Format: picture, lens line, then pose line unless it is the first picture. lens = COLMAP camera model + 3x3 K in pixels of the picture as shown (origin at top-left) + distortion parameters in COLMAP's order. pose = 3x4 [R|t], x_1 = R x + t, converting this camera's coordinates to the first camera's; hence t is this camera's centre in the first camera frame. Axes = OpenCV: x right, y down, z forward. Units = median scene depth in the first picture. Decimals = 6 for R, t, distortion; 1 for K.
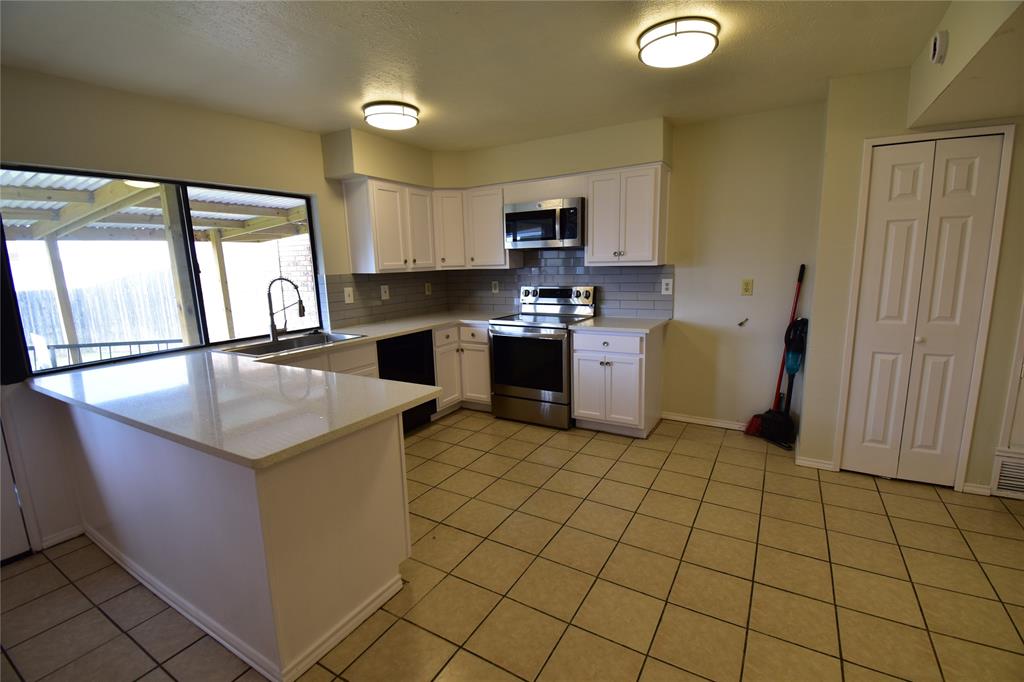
lens RADIAL K [[452.6, 0, 514.9], [0, 452.6, 339.1], [0, 0, 1]] dist [0.022321, -0.027051]
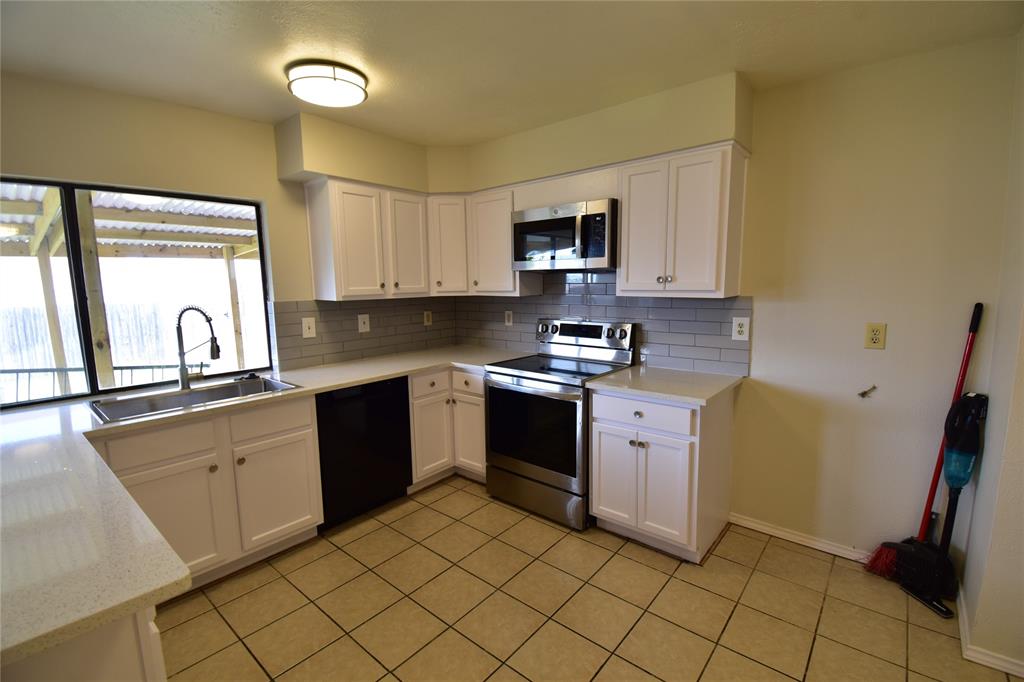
lens RADIAL K [[452.6, 0, 514.9], [0, 452.6, 339.1], [0, 0, 1]] dist [0.022321, -0.027051]
pose [[0.986420, 0.033004, -0.160893, 0.117562], [-0.039503, 0.998521, -0.037367, -0.063496], [0.159422, 0.043215, 0.986264, 0.292421]]
